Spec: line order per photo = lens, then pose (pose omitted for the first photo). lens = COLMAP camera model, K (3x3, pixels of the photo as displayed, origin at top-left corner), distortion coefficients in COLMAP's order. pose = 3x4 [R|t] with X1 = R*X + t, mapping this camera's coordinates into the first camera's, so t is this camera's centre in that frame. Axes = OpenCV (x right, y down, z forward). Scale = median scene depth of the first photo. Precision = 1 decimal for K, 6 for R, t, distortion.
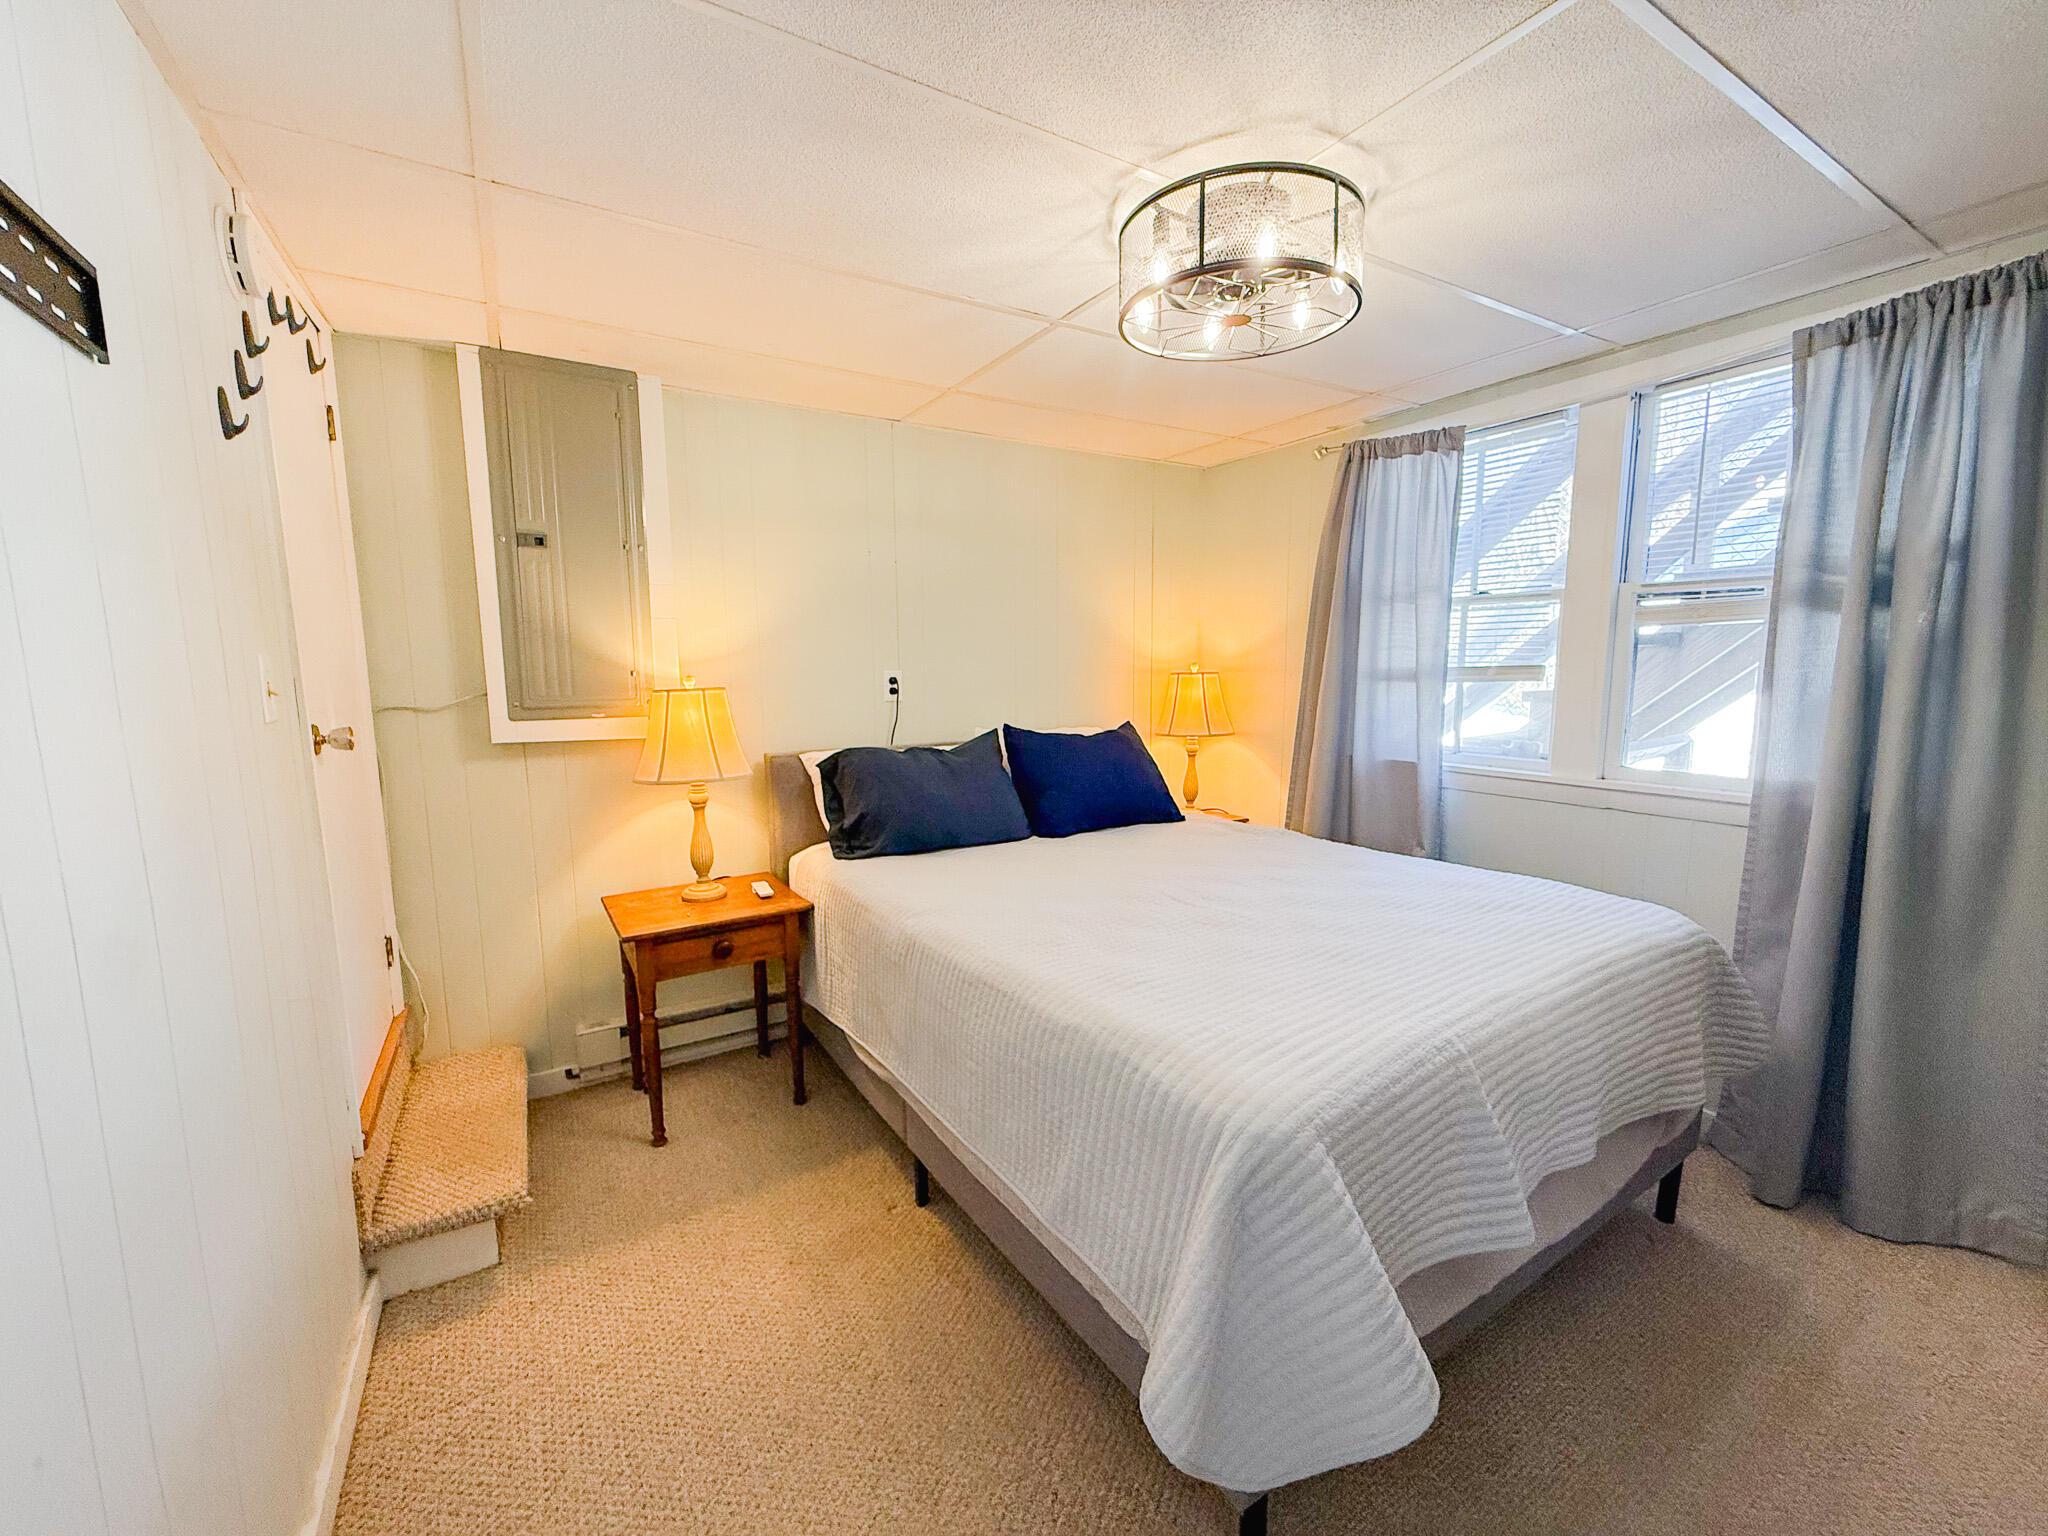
lens RADIAL K [[818.6, 0, 1020.0], [0, 818.6, 768.6], [0, 0, 1]] dist [-0.000780, 0.000534]
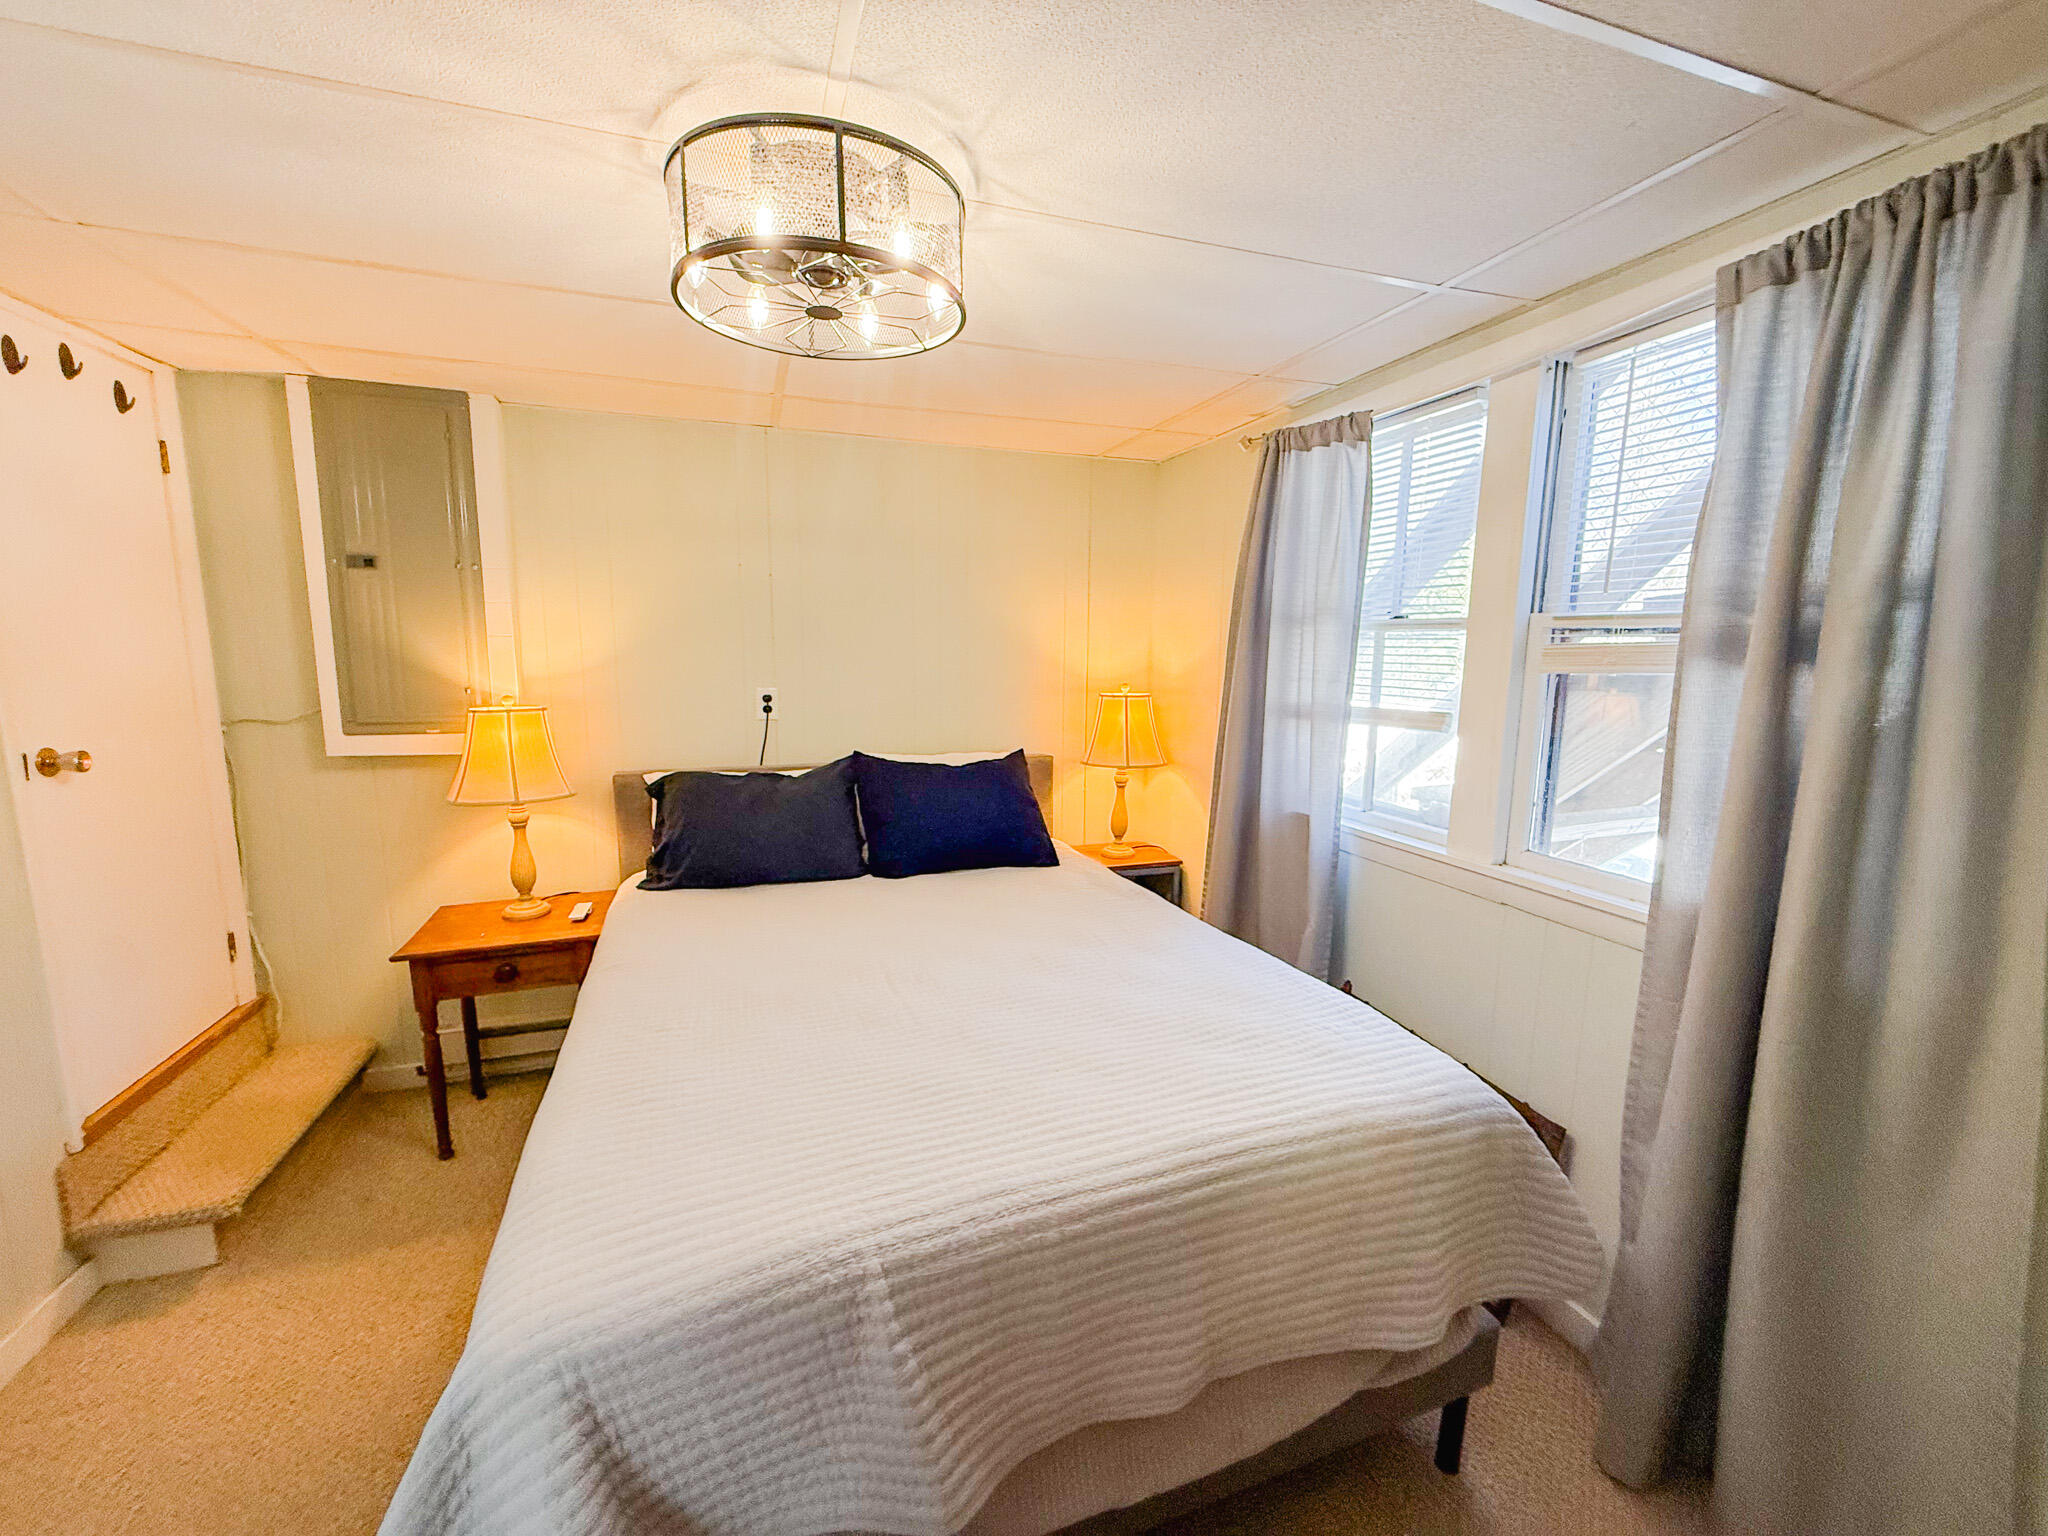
lens RADIAL K [[818.6, 0, 1020.9], [0, 818.6, 768.9], [0, 0, 1]] dist [-0.000780, 0.000534]
pose [[0.977786, 0.048907, -0.203820, 0.443299], [-0.044792, 0.998690, 0.024757, -0.081341], [0.204763, -0.015078, 0.978695, 0.156069]]
